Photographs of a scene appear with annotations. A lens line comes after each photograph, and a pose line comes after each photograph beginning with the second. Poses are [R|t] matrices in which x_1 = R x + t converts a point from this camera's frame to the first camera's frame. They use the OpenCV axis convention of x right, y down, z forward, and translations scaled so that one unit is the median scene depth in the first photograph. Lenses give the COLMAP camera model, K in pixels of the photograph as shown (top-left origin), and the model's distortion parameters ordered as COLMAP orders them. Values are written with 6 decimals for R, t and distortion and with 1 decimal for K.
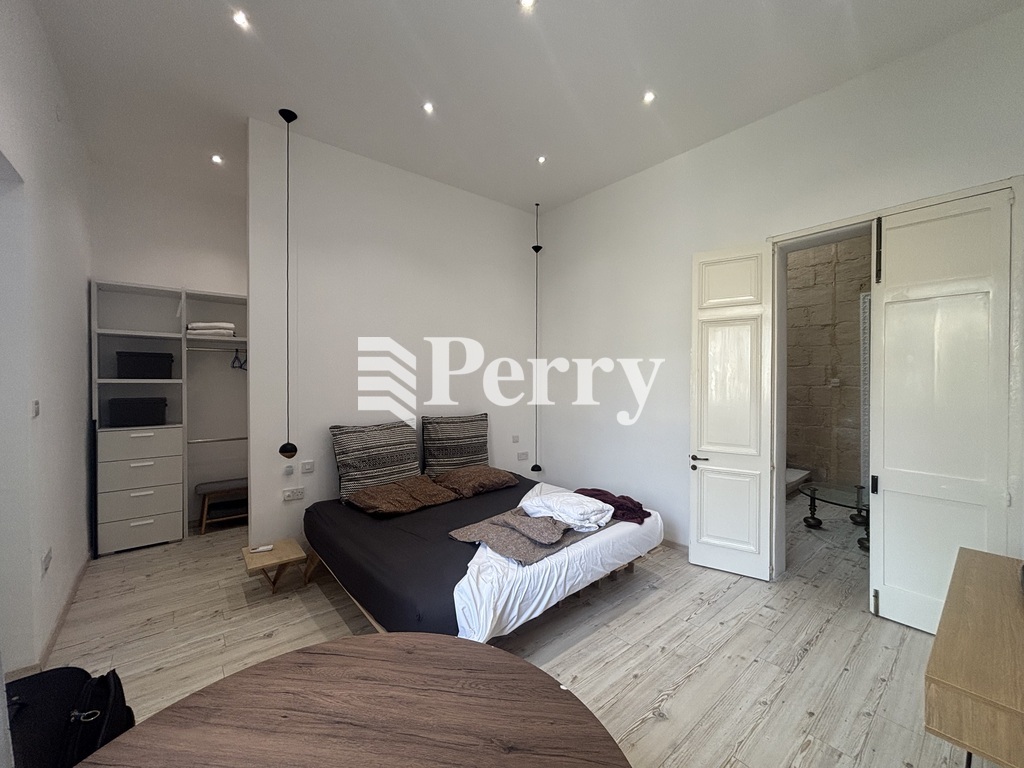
lens RADIAL K [[411.4, 0, 510.9], [0, 411.4, 382.6], [0, 0, 1]] dist [-0.001622, 0.000310]
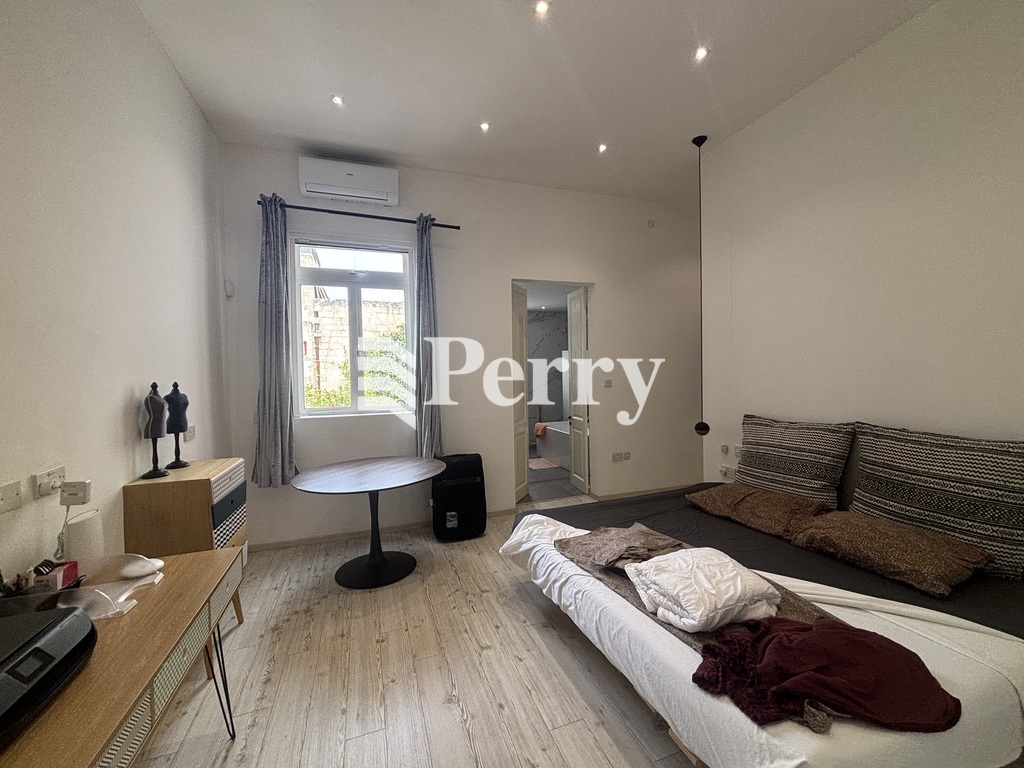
lens RADIAL K [[411.4, 0, 510.9], [0, 411.4, 378.0], [0, 0, 1]] dist [-0.001622, 0.000310]
pose [[-0.338583, 0.022020, -0.940679, 0.733433], [0.004815, 0.999754, 0.021670, -0.006231], [0.940924, 0.002808, -0.338605, 0.868725]]
